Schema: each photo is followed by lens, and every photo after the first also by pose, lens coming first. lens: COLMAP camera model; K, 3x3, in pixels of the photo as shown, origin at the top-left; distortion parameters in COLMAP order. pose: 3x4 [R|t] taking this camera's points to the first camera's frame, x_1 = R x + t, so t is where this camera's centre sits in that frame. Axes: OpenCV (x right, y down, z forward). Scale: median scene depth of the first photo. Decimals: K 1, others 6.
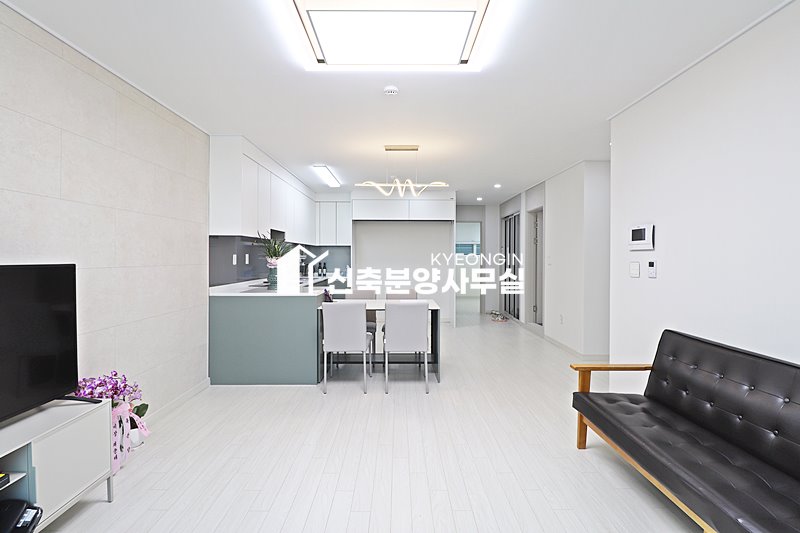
lens RADIAL K [[371.9, 0, 402.3], [0, 371.9, 259.7], [0, 0, 1]] dist [-0.006827, -0.009637]
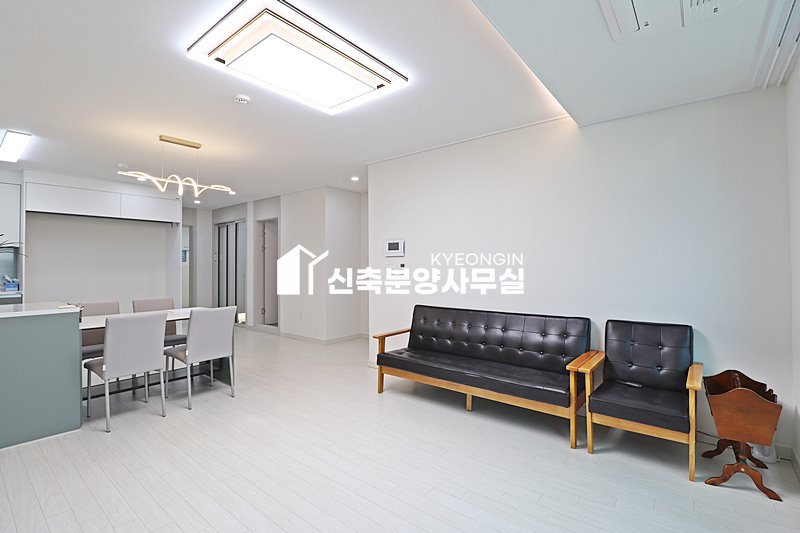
lens RADIAL K [[371.9, 0, 405.7], [0, 371.9, 263.1], [0, 0, 1]] dist [-0.006827, -0.009637]
pose [[0.621876, -0.000463, 0.783116, -0.407810], [0.011527, 0.999897, -0.008563, 0.011562], [-0.783031, 0.014352, 0.621817, 0.007363]]
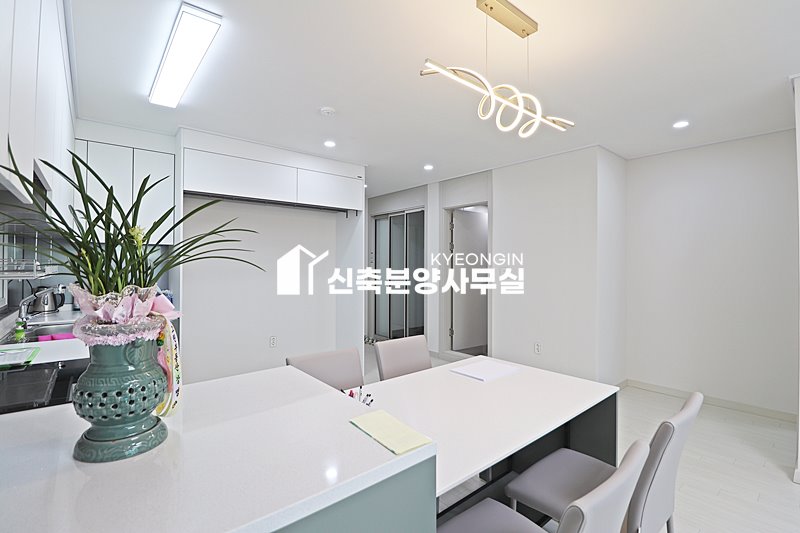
lens RADIAL K [[371.9, 0, 404.2], [0, 371.9, 267.0], [0, 0, 1]] dist [-0.006827, -0.009637]
pose [[0.763219, -0.005684, 0.646115, -0.402259], [0.004252, 0.999984, 0.003774, -0.018268], [-0.646126, -0.000133, 0.763231, 0.822675]]
